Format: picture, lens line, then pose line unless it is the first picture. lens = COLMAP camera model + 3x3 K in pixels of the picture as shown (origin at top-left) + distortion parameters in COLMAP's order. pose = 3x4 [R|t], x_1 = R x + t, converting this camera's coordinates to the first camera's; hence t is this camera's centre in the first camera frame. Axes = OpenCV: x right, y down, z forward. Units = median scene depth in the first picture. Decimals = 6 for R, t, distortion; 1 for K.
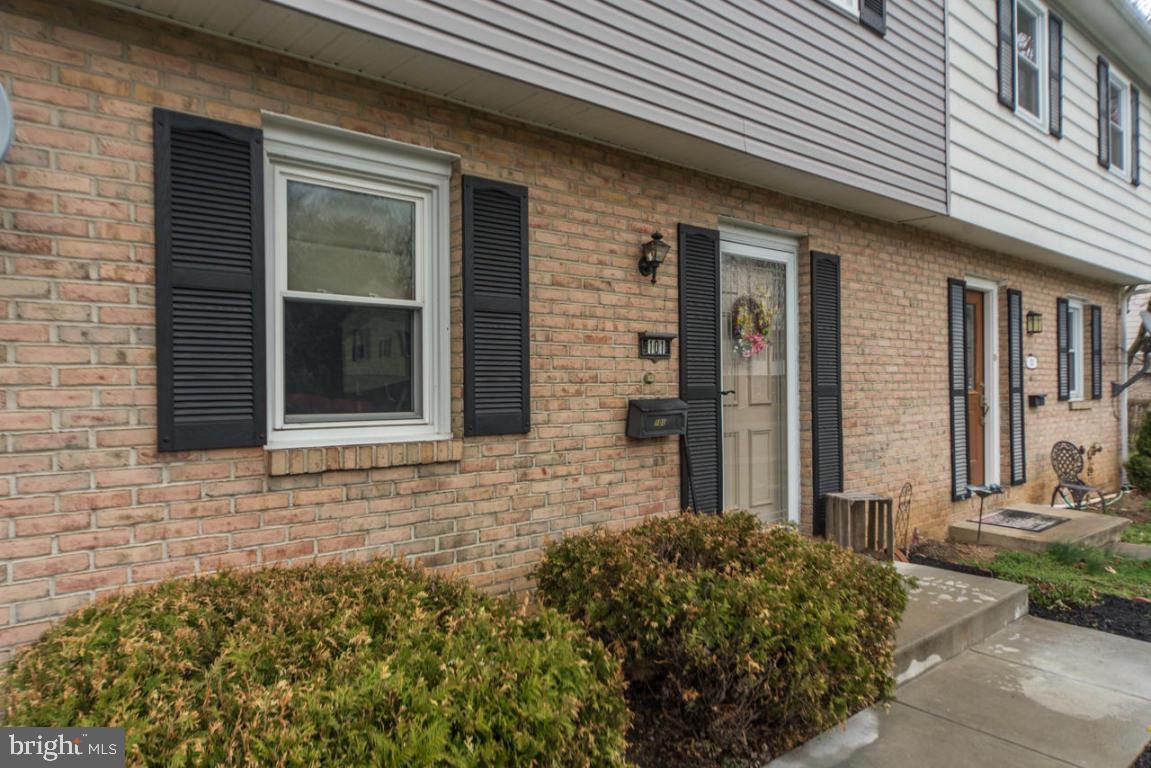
lens RADIAL K [[753.7, 0, 572.0], [0, 753.7, 381.7], [0, 0, 1]] dist [0.004206, 0.001193]
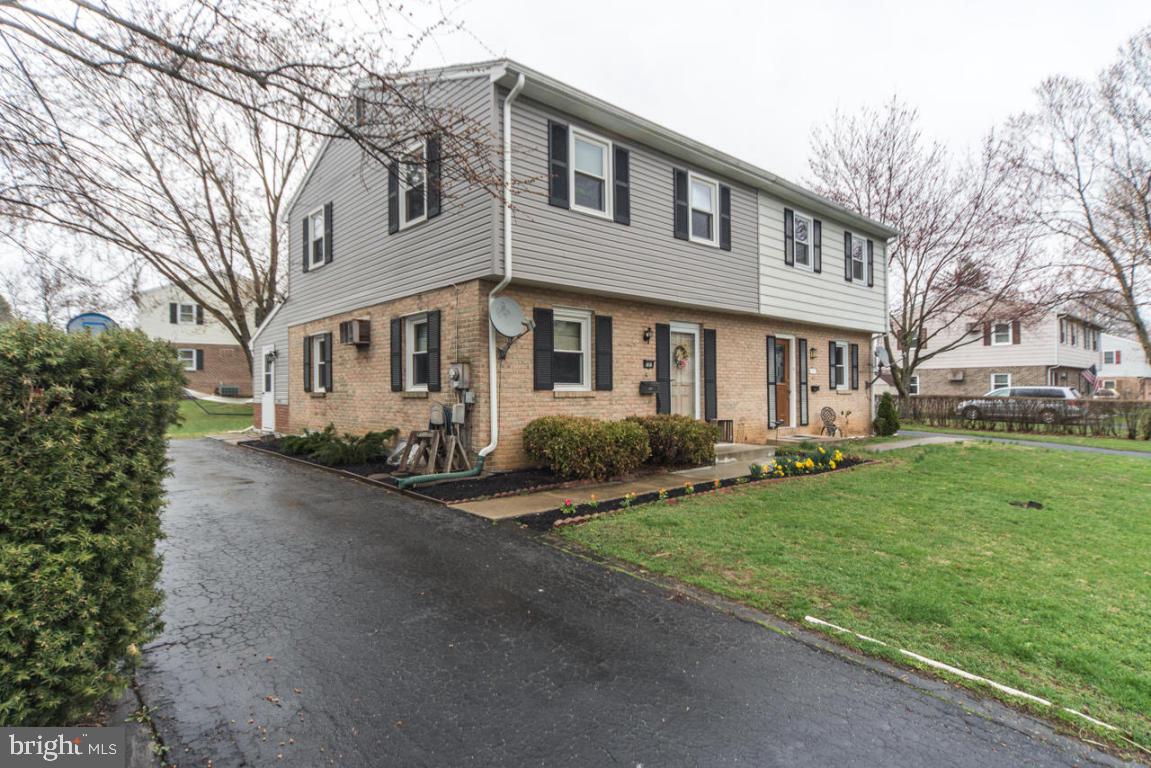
lens RADIAL K [[638.8, 0, 576.9], [0, 638.8, 389.8], [0, 0, 1]] dist [0.000517, -0.000028]
pose [[0.999365, 0.001381, 0.035608, -0.255544], [-0.001322, 0.999998, -0.001688, 0.057899], [-0.035610, 0.001640, 0.999364, -1.478400]]
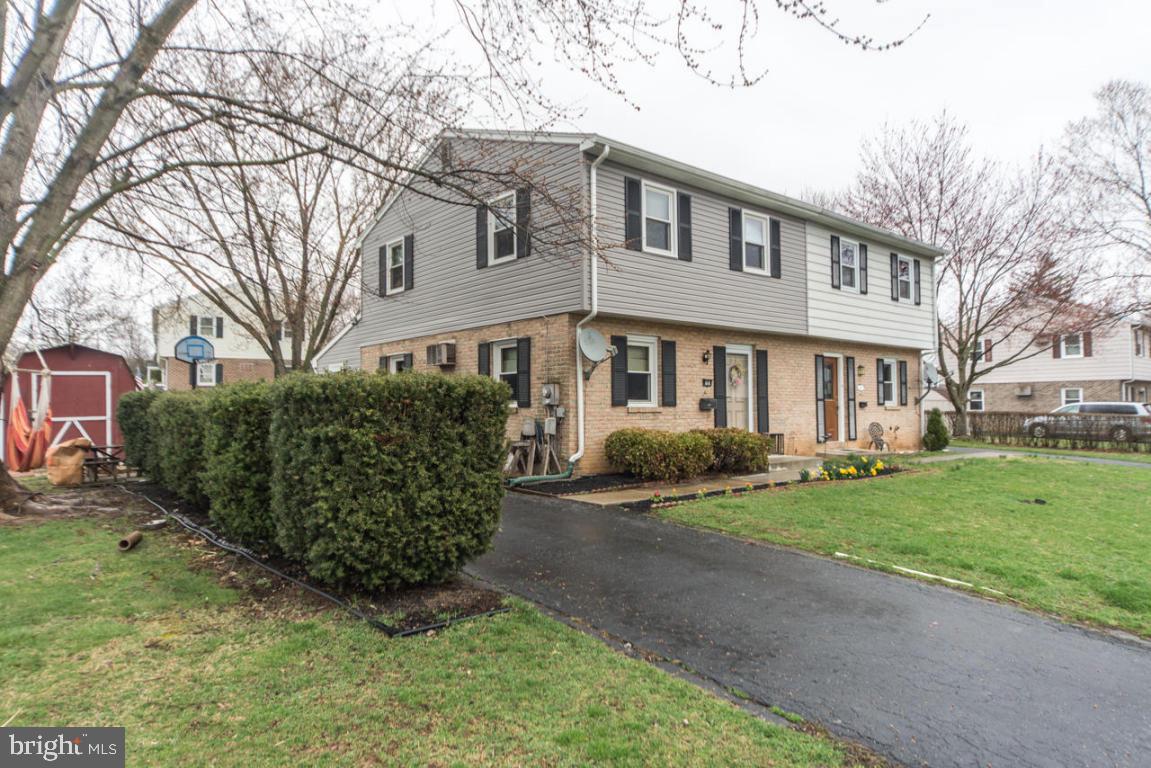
lens RADIAL K [[743.6, 0, 576.2], [0, 743.6, 387.4], [0, 0, 1]] dist [0.002781, 0.000424]
pose [[0.999973, 0.001211, 0.007247, -0.473453], [-0.001019, 0.999650, -0.026440, 0.058988], [-0.007277, 0.026432, 0.999624, -2.197848]]
